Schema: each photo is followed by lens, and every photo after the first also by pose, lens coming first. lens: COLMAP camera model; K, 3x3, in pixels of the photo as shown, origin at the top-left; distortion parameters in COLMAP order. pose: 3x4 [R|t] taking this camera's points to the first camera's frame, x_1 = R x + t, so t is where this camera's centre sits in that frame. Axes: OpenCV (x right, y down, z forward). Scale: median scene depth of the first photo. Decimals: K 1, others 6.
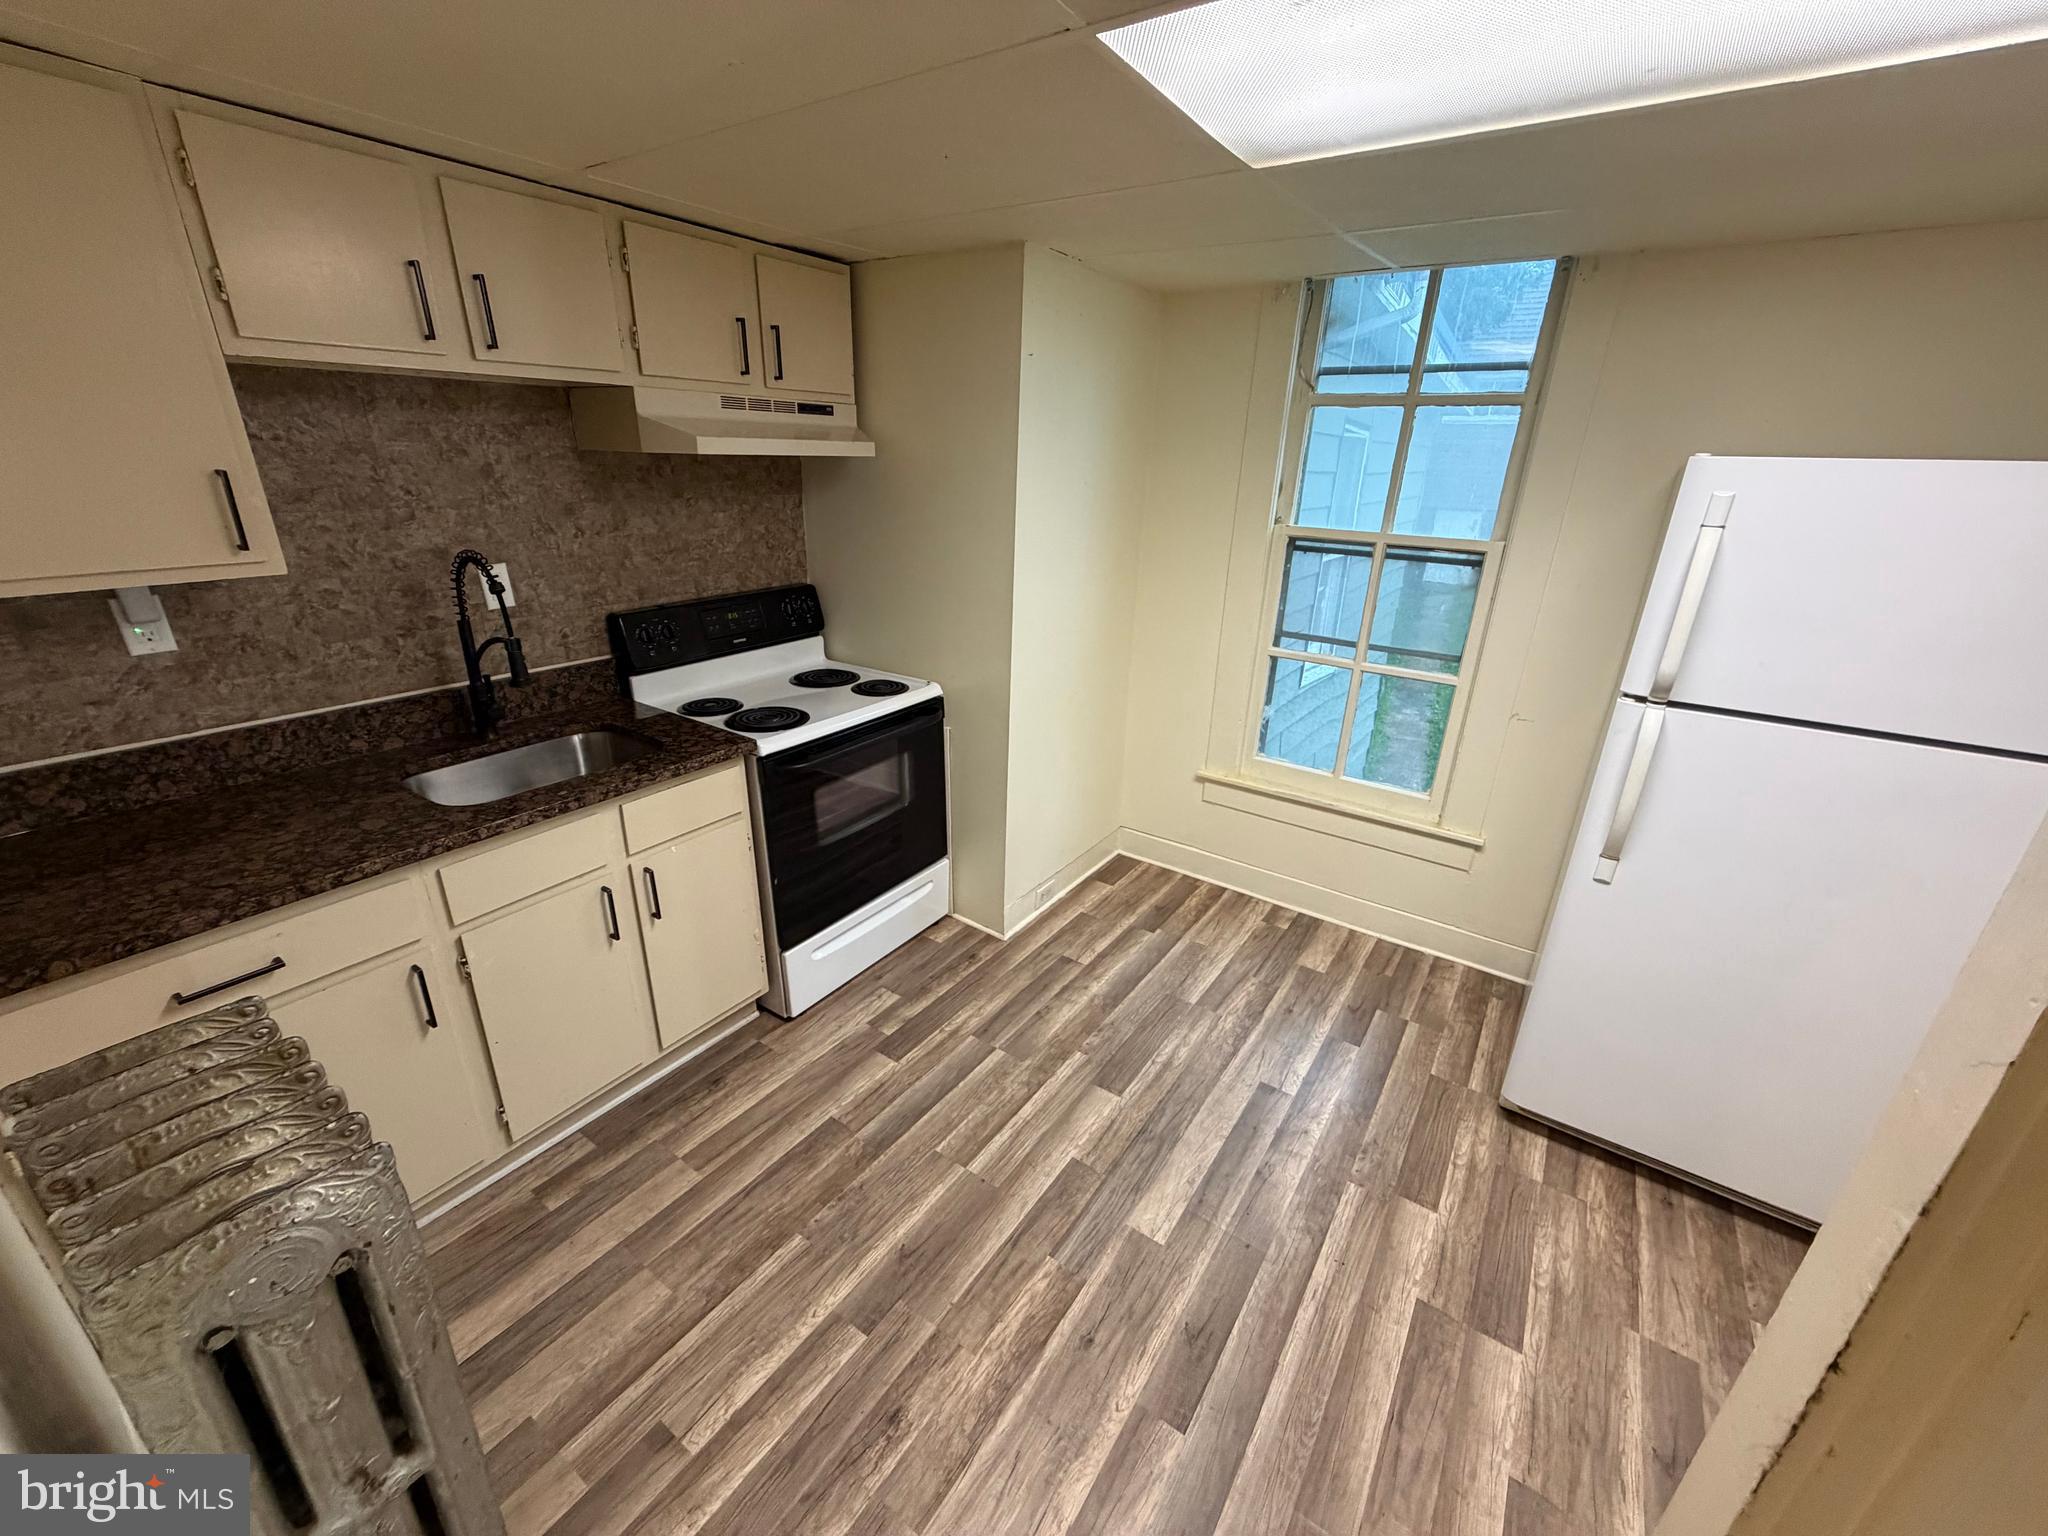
lens RADIAL K [[813.5, 0, 1024.8], [0, 813.5, 774.4], [0, 0, 1]] dist [0.001054, -0.000355]
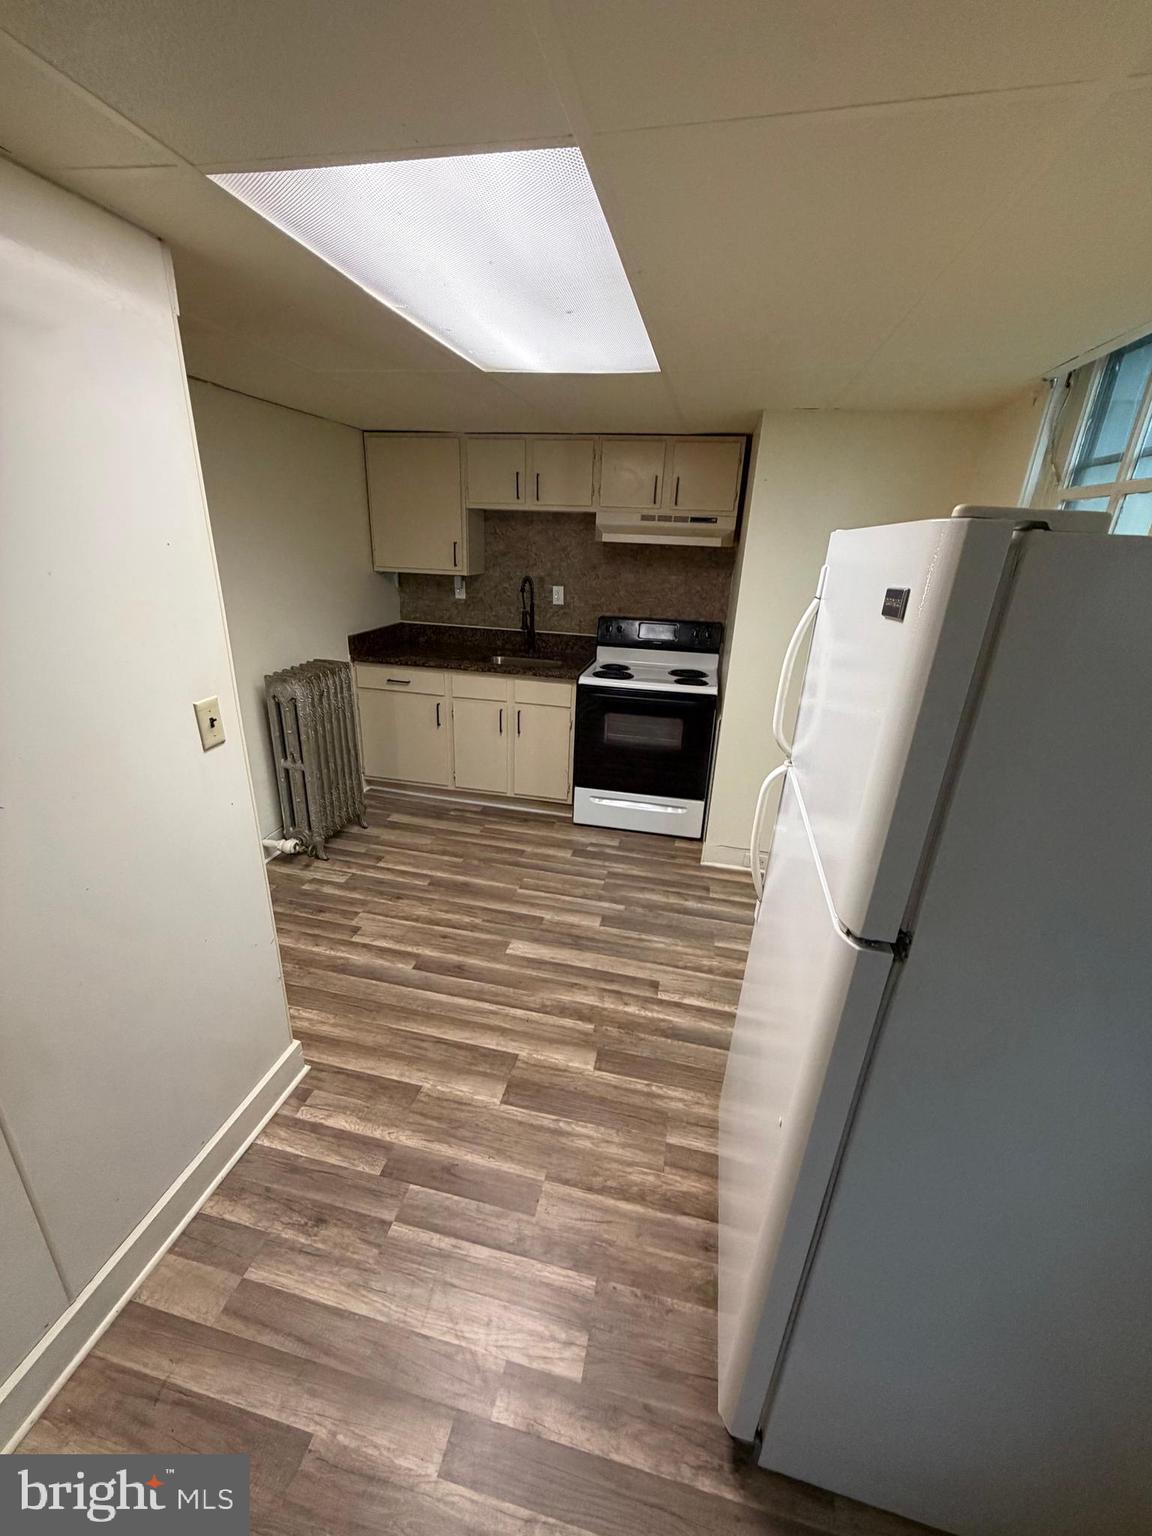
lens RADIAL K [[610.1, 0, 574.5], [0, 610.1, 767.5], [0, 0, 1]] dist [0.001054, -0.000355]
pose [[0.384131, 0.320568, -0.865841, 1.174843], [-0.367805, 0.913295, 0.174960, -0.102746], [0.846855, 0.251253, 0.468731, 0.331356]]
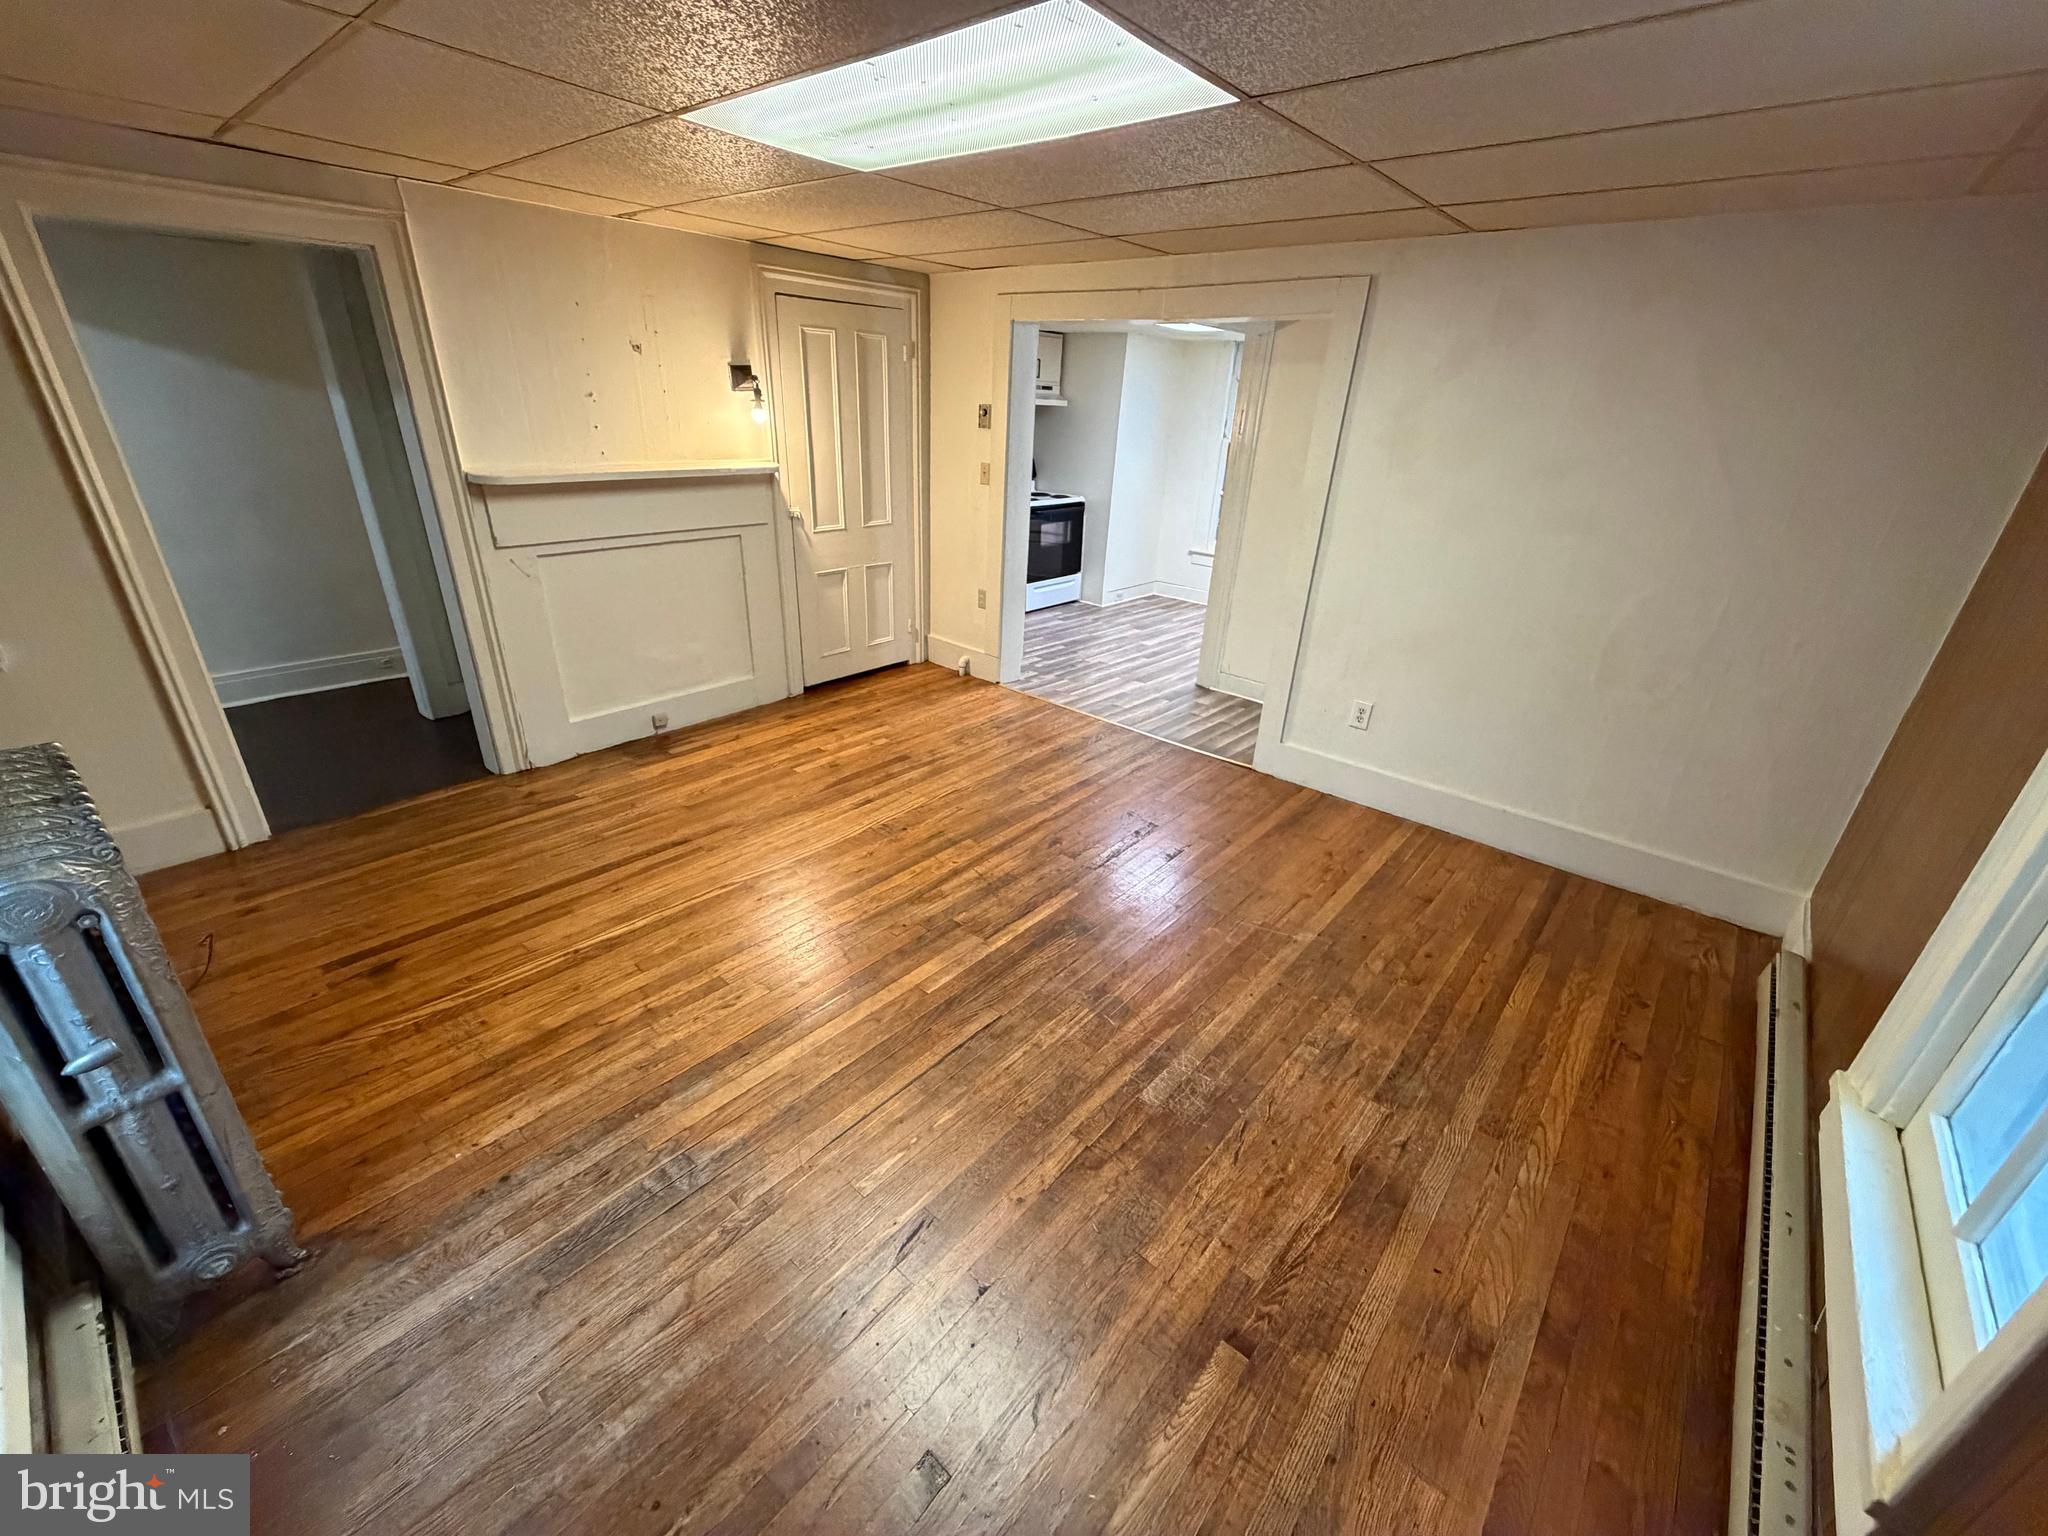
lens RADIAL K [[813.5, 0, 1021.5], [0, 813.5, 769.0], [0, 0, 1]] dist [0.001054, -0.000355]
pose [[0.993883, 0.060151, -0.092616, -0.012414], [-0.055764, 0.997228, 0.049258, 0.856519], [0.095322, -0.043792, 0.994483, -2.187210]]
